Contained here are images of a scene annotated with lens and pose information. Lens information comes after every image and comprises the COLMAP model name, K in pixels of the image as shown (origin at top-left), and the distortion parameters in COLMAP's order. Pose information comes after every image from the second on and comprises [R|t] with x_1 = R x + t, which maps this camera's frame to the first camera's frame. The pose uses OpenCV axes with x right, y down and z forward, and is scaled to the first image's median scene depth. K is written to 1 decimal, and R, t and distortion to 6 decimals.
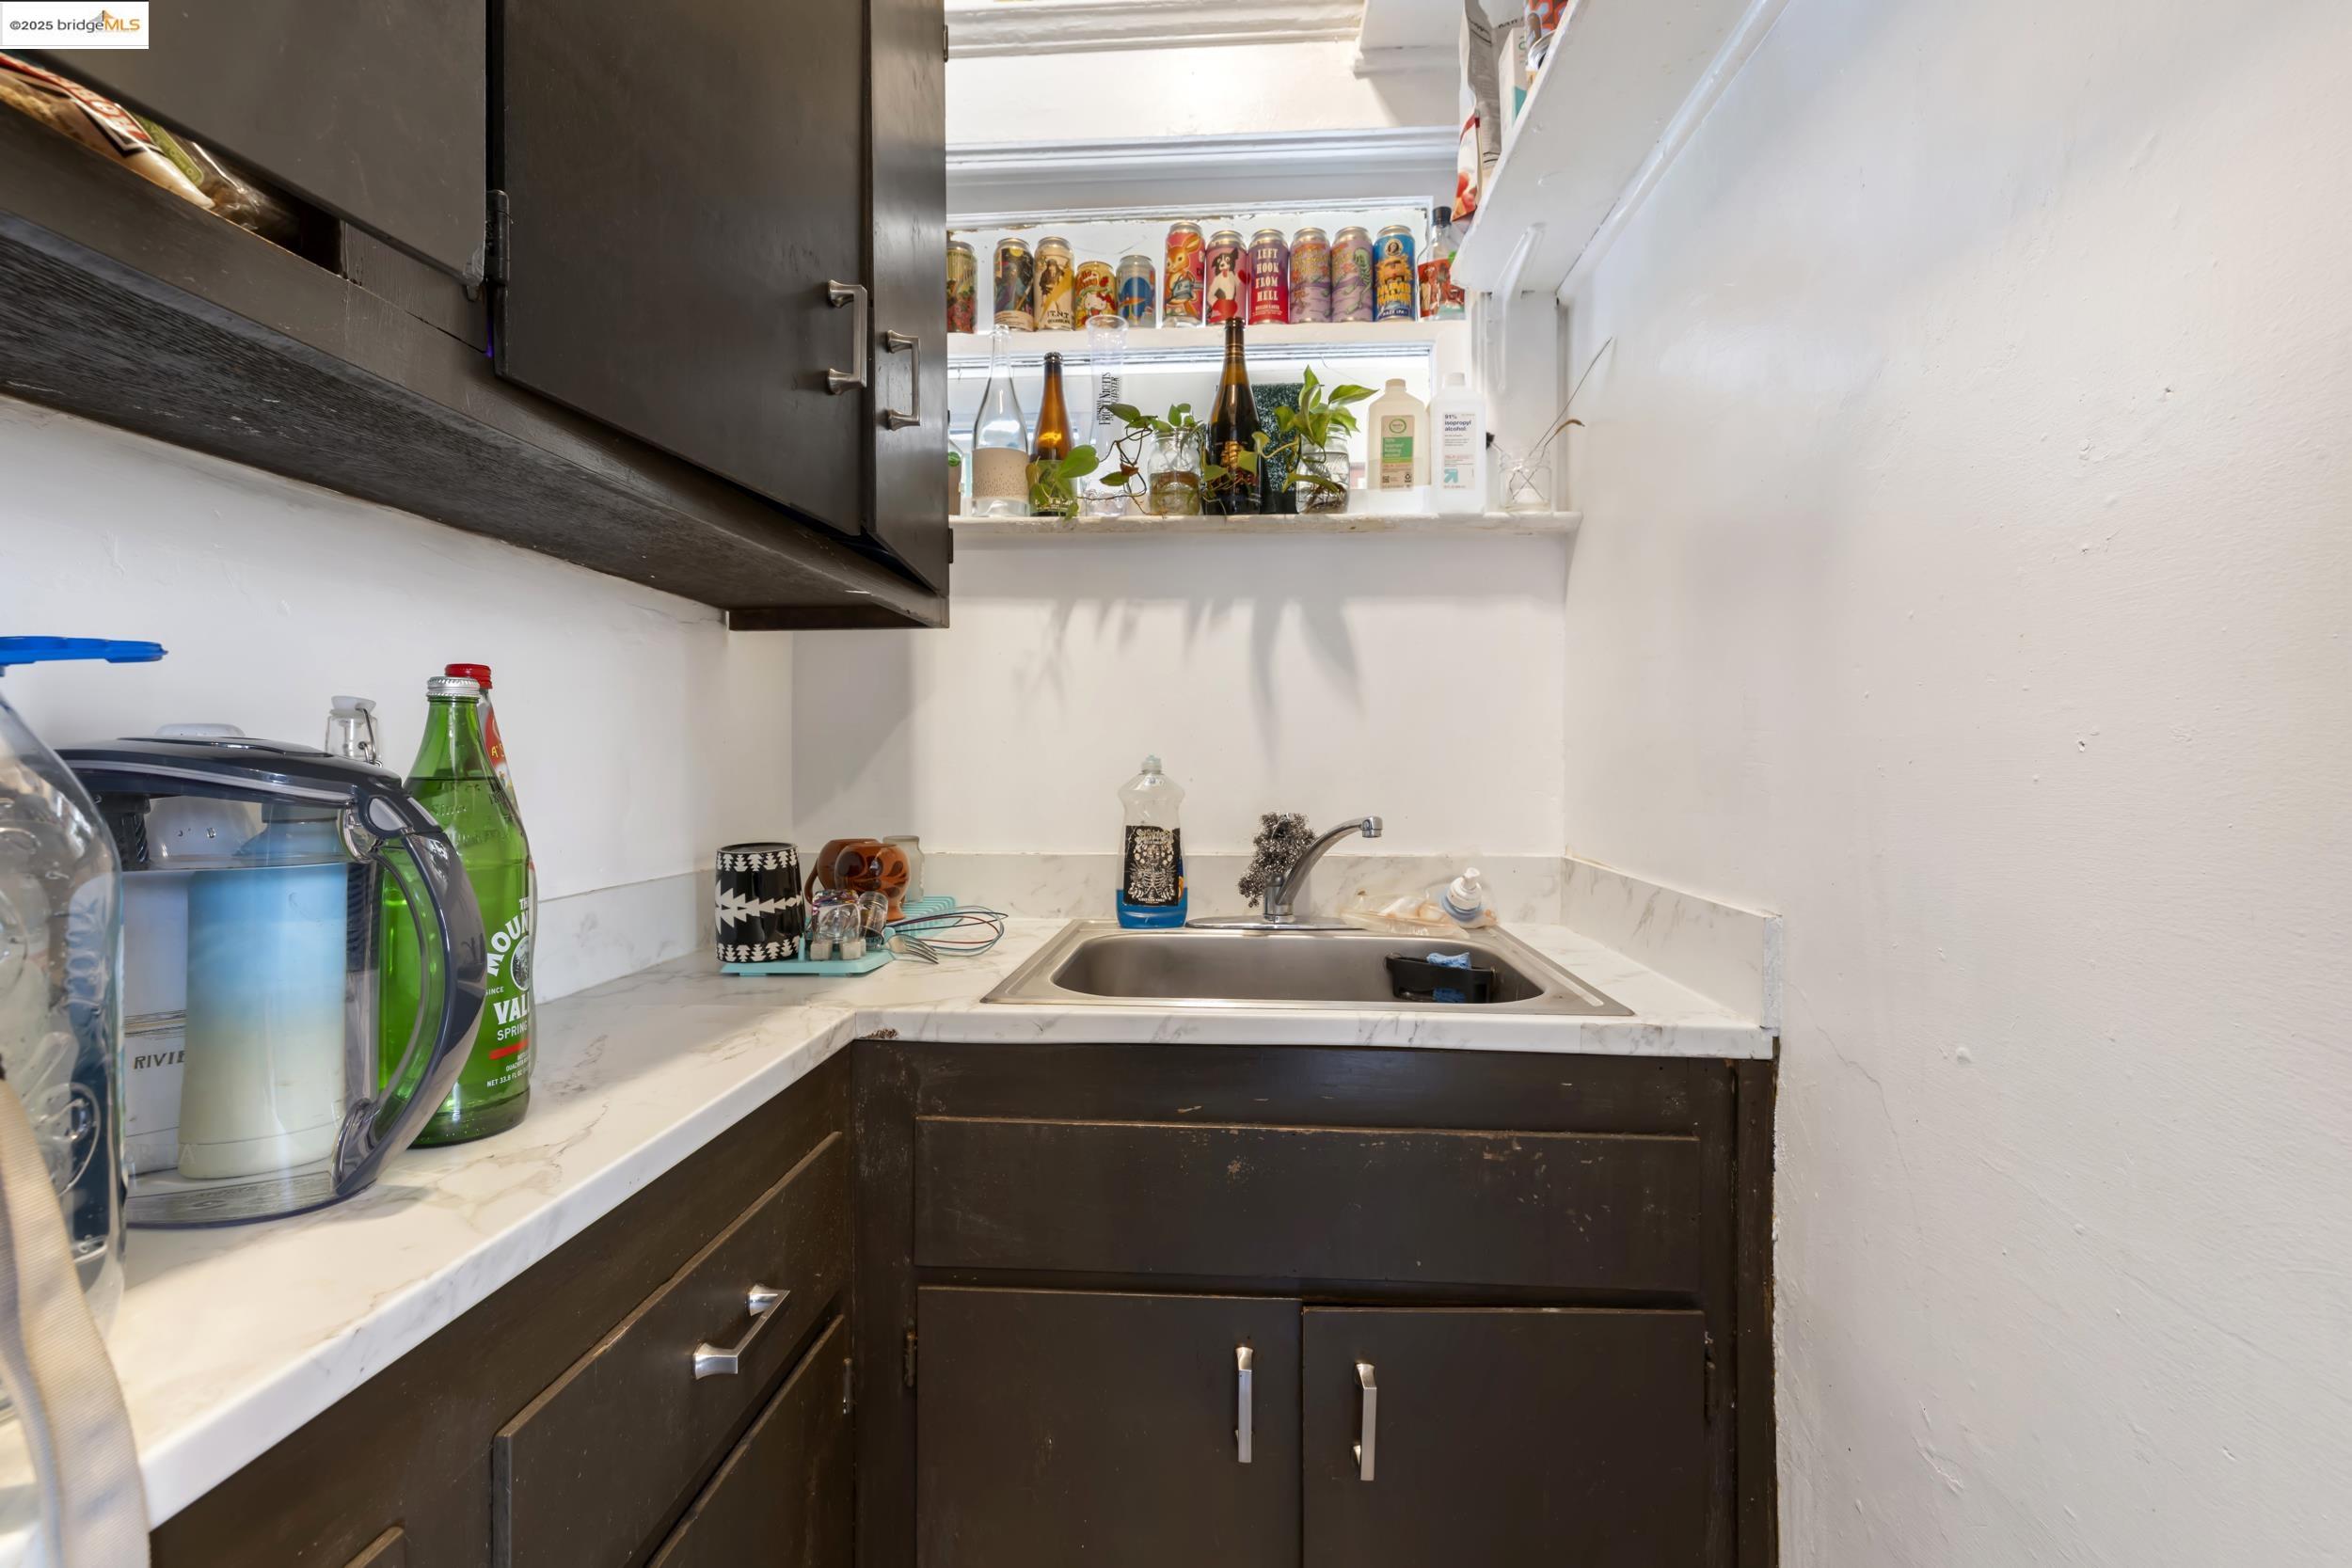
lens RADIAL K [[1029.7, 0, 1154.7], [0, 1029.7, 776.4], [0, 0, 1]] dist [0.001282, -0.000038]
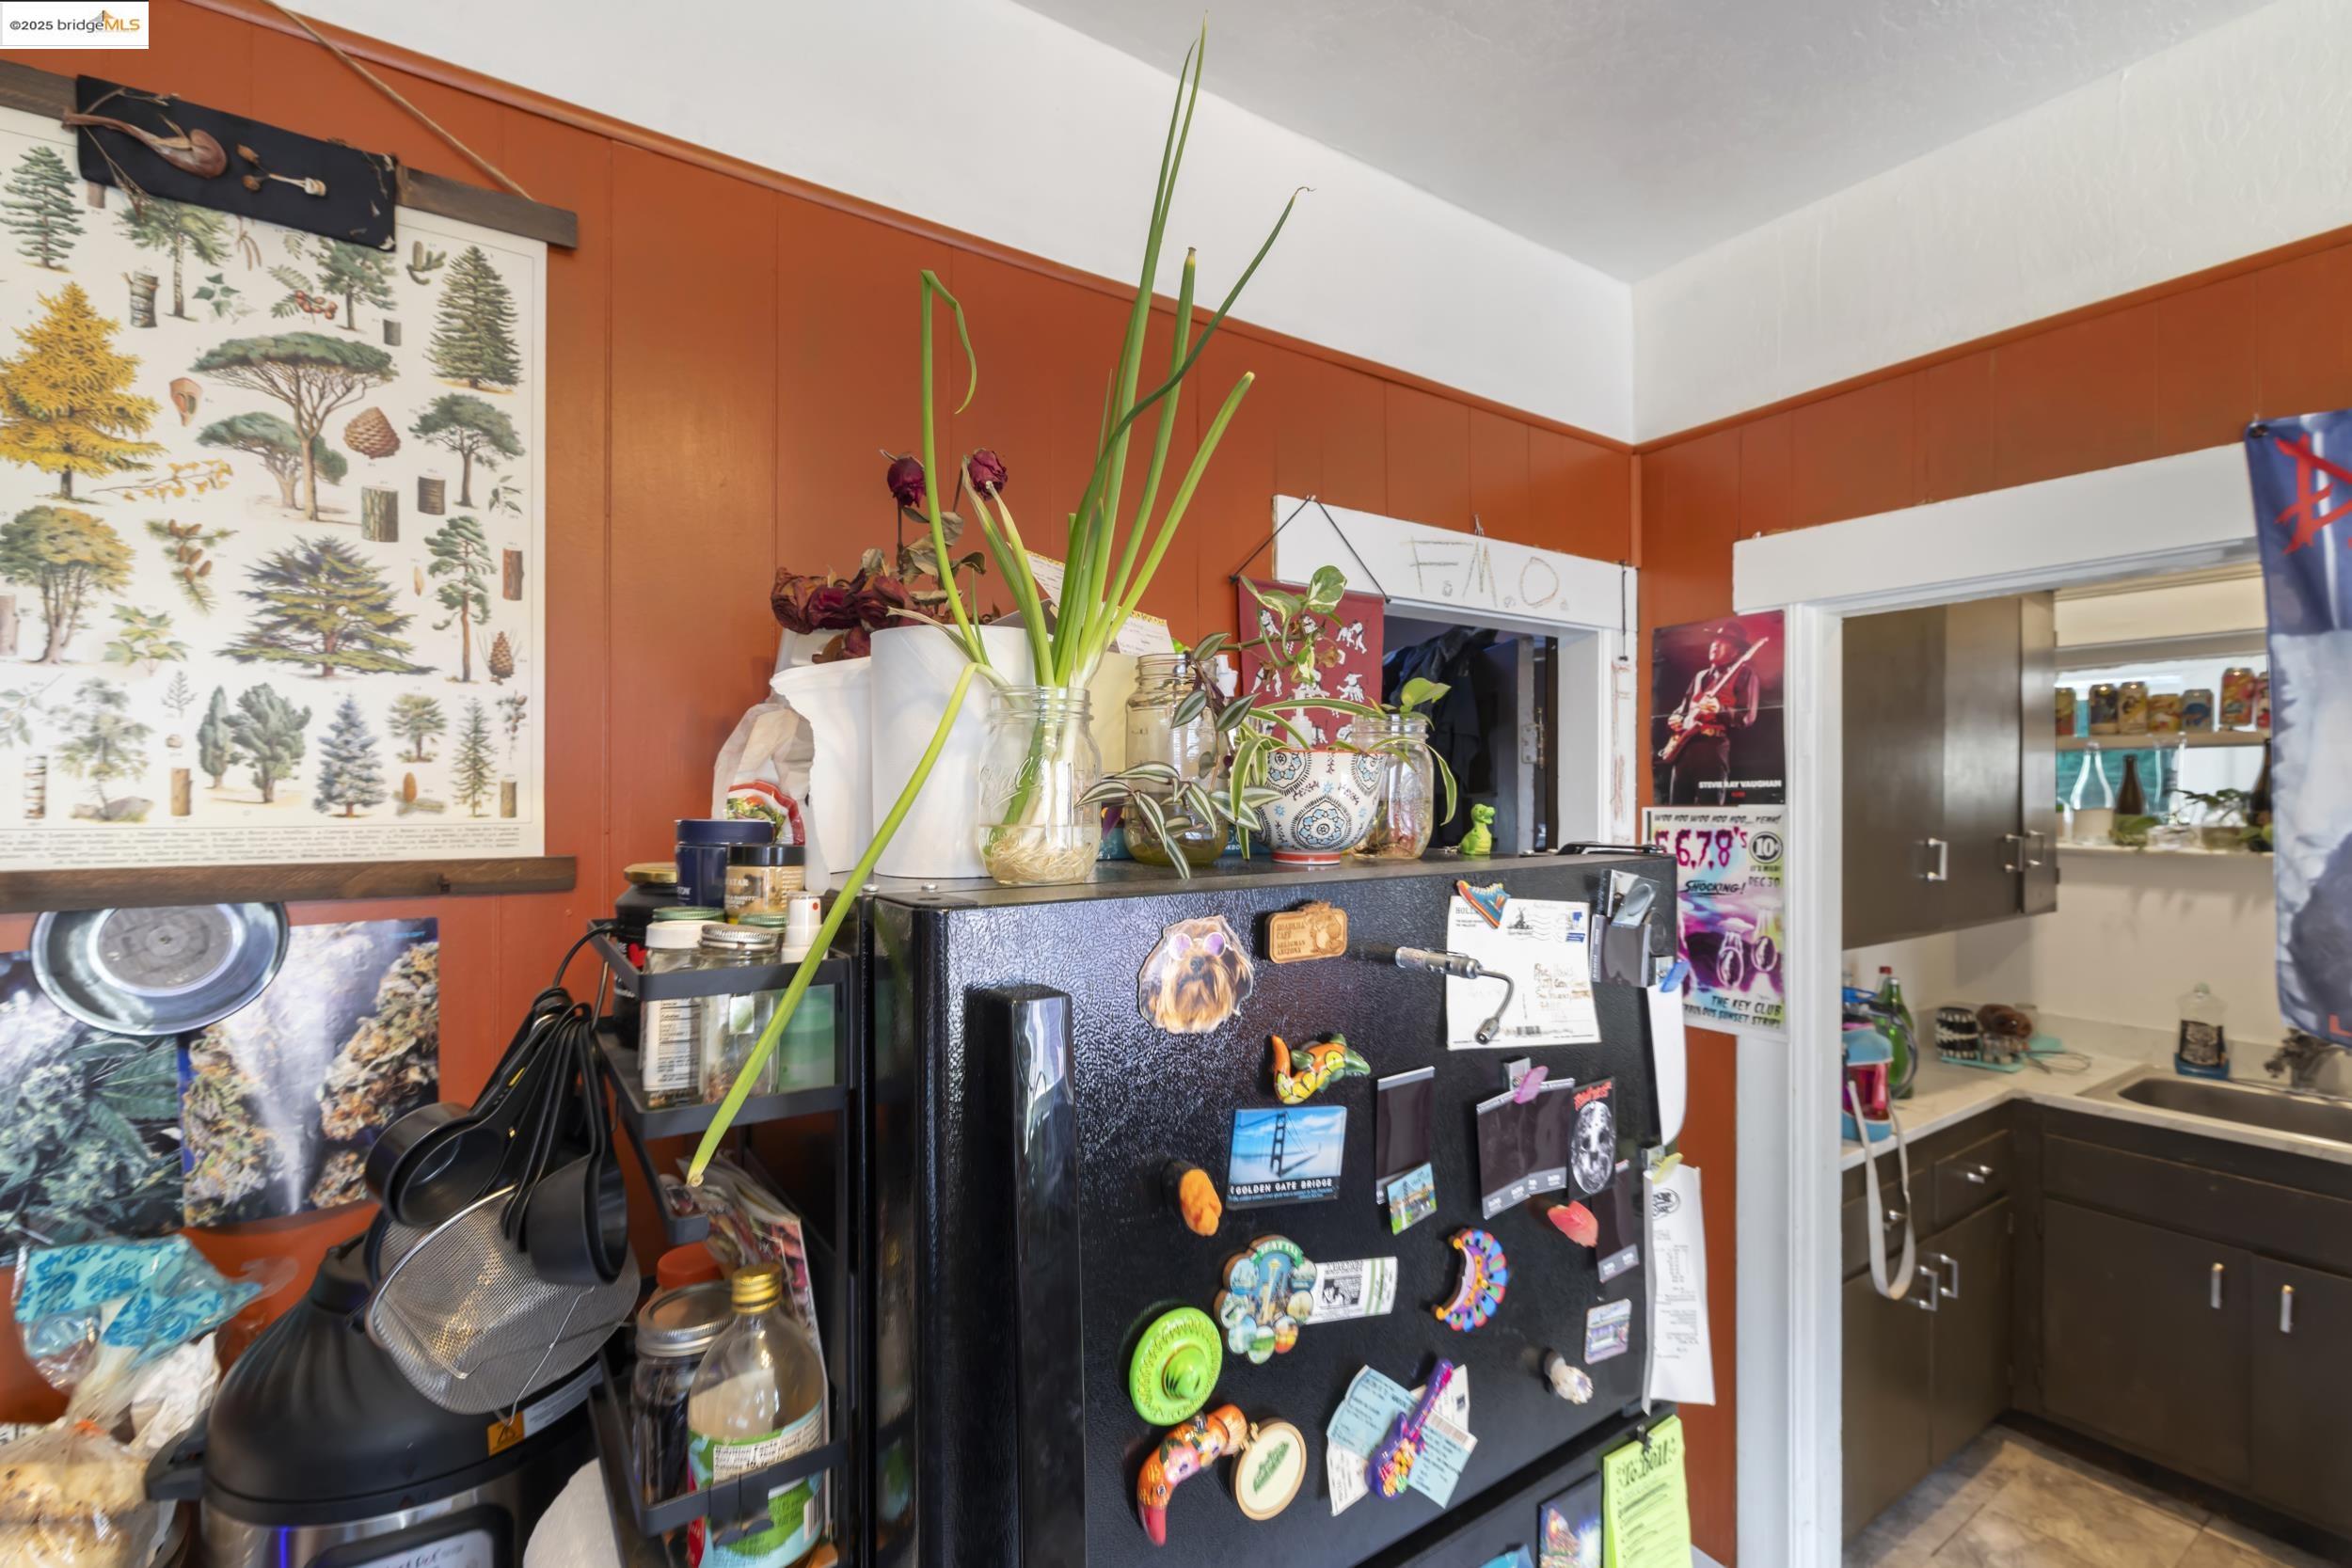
lens RADIAL K [[1029.7, 0, 1154.7], [0, 1029.7, 776.4], [0, 0, 1]] dist [0.001282, -0.000038]
pose [[0.615294, 0.001088, -0.788297, 0.300700], [-0.006160, 0.999975, -0.003429, -0.374615], [0.788273, 0.006966, 0.615286, -1.616284]]
